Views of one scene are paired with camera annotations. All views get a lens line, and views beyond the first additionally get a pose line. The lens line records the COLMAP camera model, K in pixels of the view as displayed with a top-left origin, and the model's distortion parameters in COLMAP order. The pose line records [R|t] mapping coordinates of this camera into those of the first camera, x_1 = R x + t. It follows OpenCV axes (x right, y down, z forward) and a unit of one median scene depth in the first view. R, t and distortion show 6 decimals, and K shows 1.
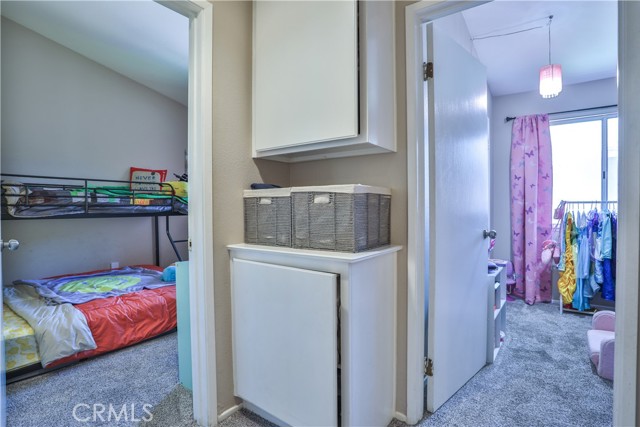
lens RADIAL K [[334.8, 0, 320.0], [0, 334.8, 213.5], [0, 0, 1]] dist [-0.072413, 0.031107]
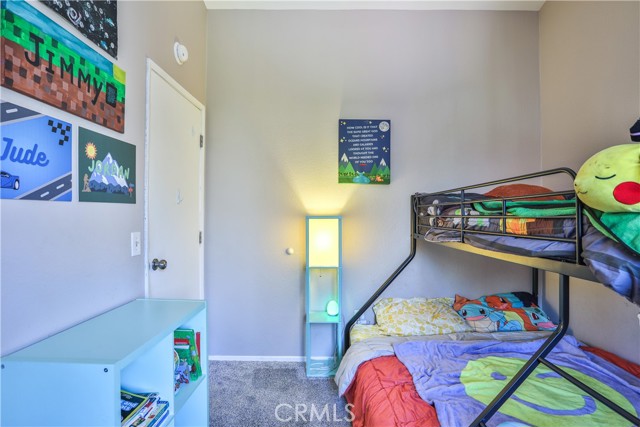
lens RADIAL K [[334.8, 0, 320.0], [0, 334.8, 213.5], [0, 0, 1]] dist [-0.072413, 0.031107]
pose [[-0.801102, 0.002923, -0.598520, -0.126257], [-0.006342, 0.999890, 0.013371, -0.066920], [0.598494, 0.014508, -0.800996, 1.433608]]
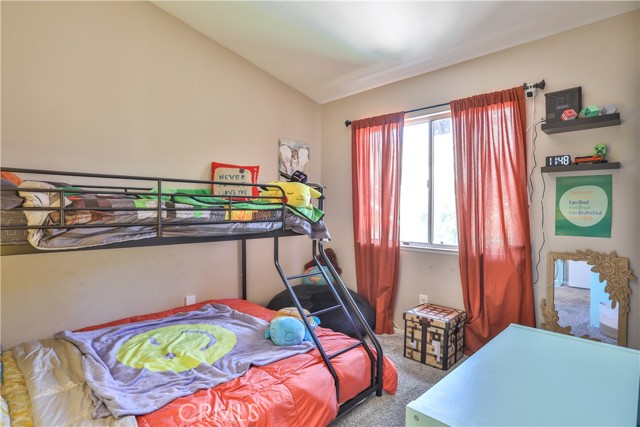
lens RADIAL K [[334.8, 0, 320.0], [0, 334.8, 213.5], [0, 0, 1]] dist [-0.072413, 0.031107]
pose [[0.990430, 0.014321, -0.137270, -0.377321], [-0.014207, 0.999897, 0.001811, -0.051900], [0.137282, 0.000156, 0.990532, 0.485712]]
